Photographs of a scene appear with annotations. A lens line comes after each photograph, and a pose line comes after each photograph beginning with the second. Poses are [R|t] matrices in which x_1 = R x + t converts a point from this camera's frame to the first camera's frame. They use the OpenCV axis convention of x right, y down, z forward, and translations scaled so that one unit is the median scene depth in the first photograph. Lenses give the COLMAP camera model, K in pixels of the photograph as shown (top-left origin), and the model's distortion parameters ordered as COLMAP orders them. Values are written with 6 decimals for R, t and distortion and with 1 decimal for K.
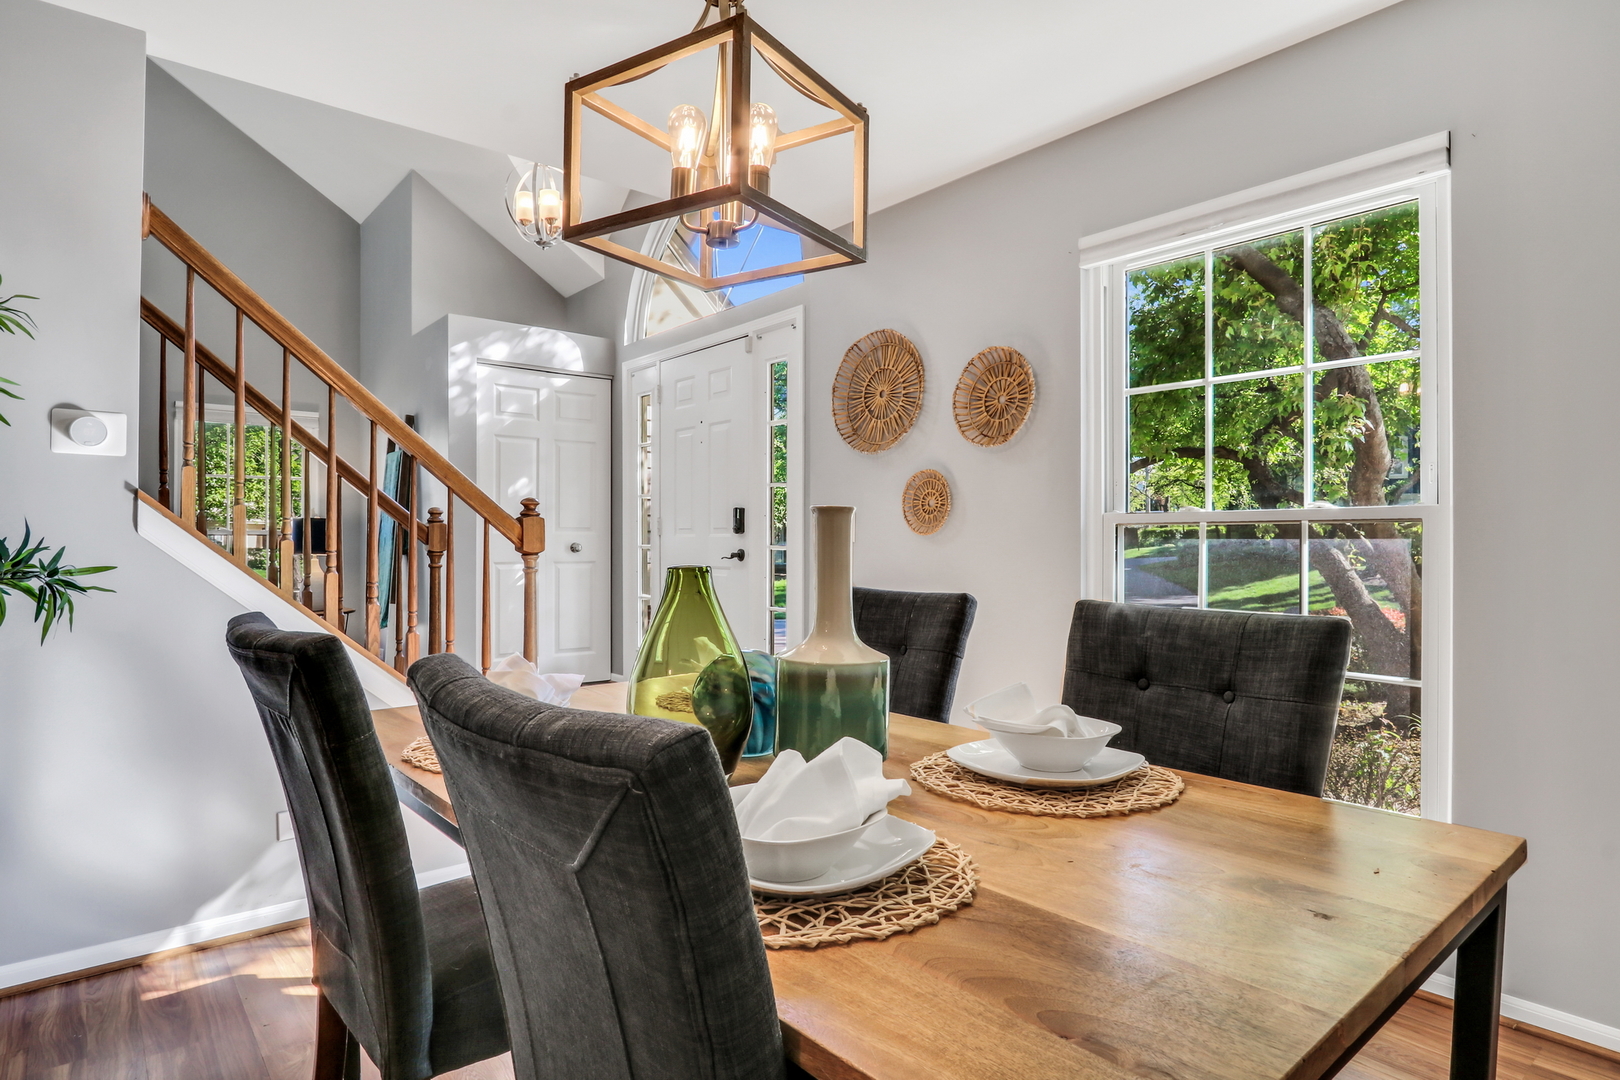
lens RADIAL K [[875.9, 0, 808.6], [0, 875.9, 536.7], [0, 0, 1]] dist [0.000140, 0.000031]
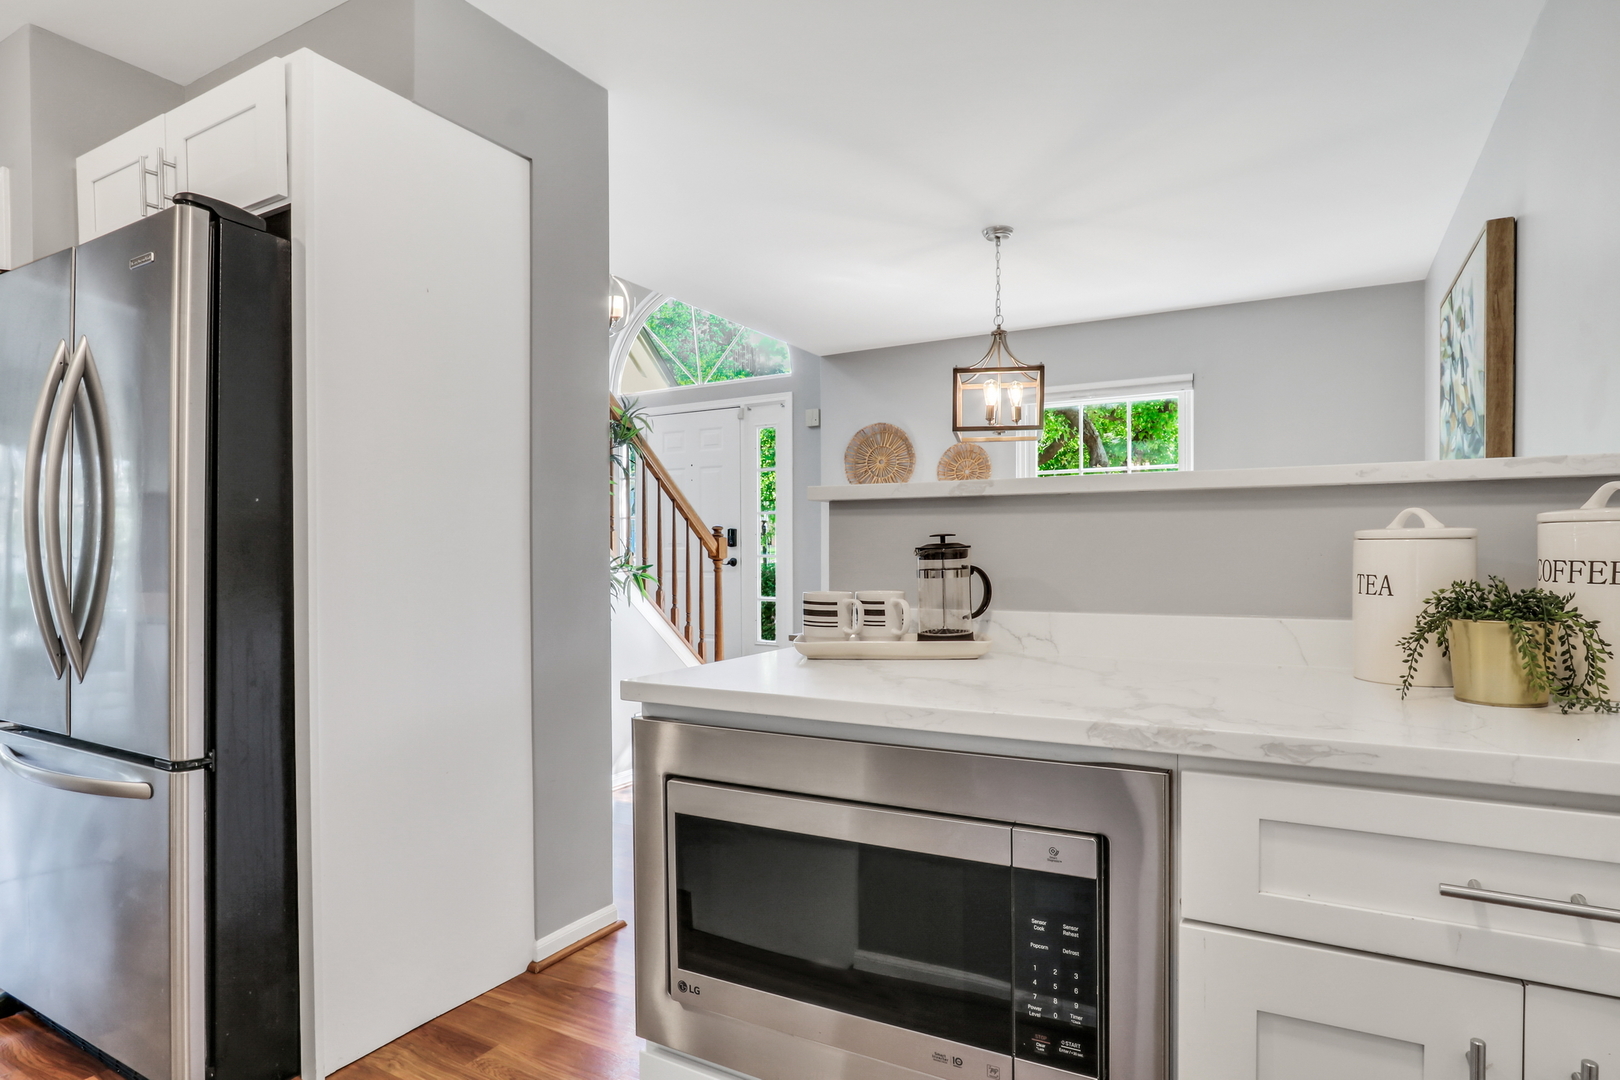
lens RADIAL K [[881.8, 0, 807.6], [0, 881.8, 547.2], [0, 0, 1]] dist [-0.005254, -0.000487]
pose [[0.932511, -0.004786, 0.361110, -0.638821], [0.004602, 0.999988, 0.001368, -0.006150], [-0.361113, 0.000386, 0.932522, -0.486354]]
